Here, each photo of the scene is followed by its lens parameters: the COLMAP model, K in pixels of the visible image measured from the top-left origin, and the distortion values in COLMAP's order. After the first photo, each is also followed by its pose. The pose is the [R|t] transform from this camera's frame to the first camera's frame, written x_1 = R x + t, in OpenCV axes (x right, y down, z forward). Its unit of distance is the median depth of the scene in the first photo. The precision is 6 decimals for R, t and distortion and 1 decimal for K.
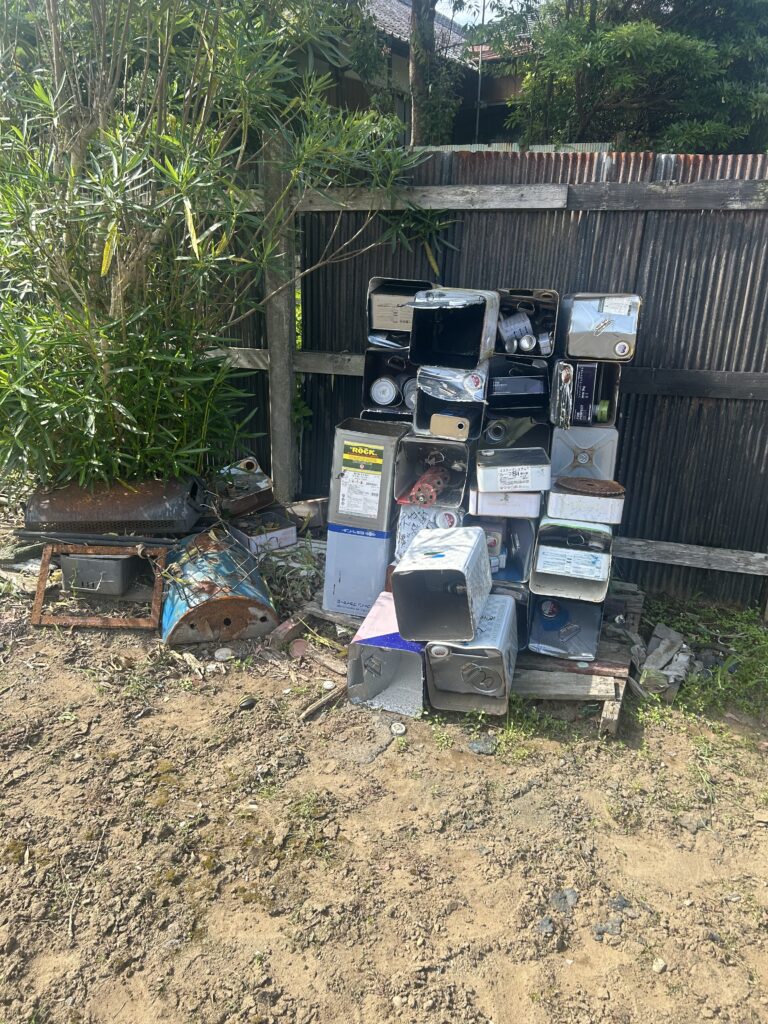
lens RADIAL K [[790.5, 0, 383.9], [0, 790.5, 511.7], [0, 0, 1]] dist [0.039150, -0.044545]
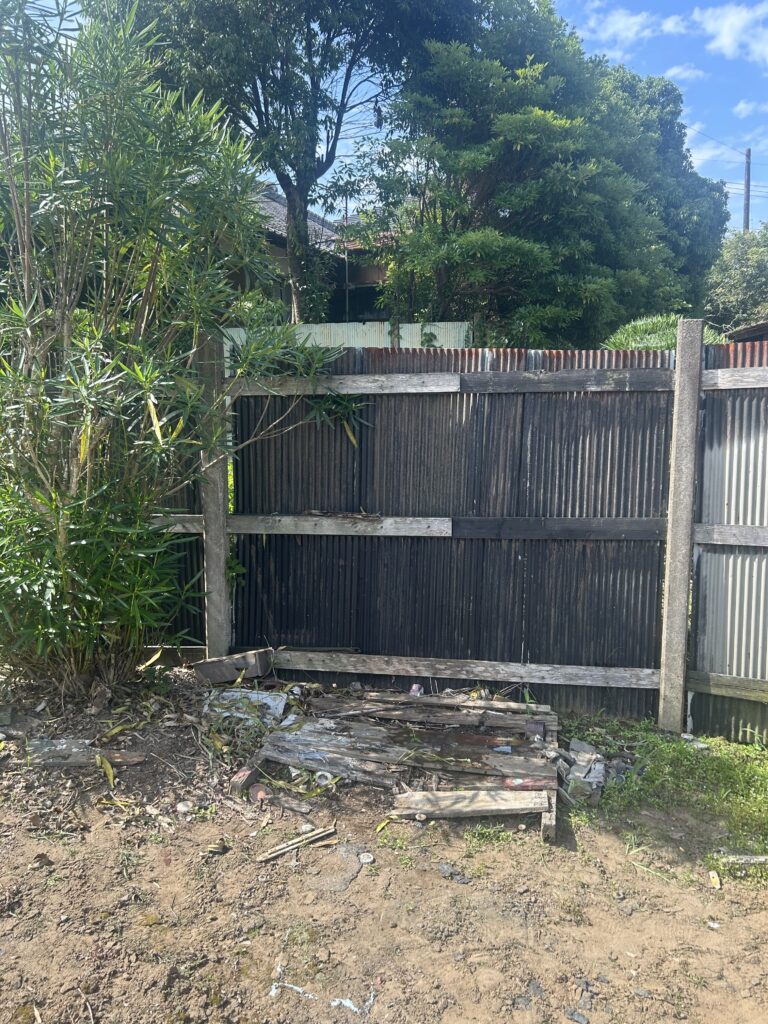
lens RADIAL K [[790.5, 0, 389.9], [0, 790.5, 506.7], [0, 0, 1]] dist [0.039150, -0.044545]
pose [[0.985417, -0.043355, 0.164540, -0.082917], [0.073898, 0.980083, -0.184324, 0.005467], [-0.153272, 0.193796, 0.968995, -0.121110]]
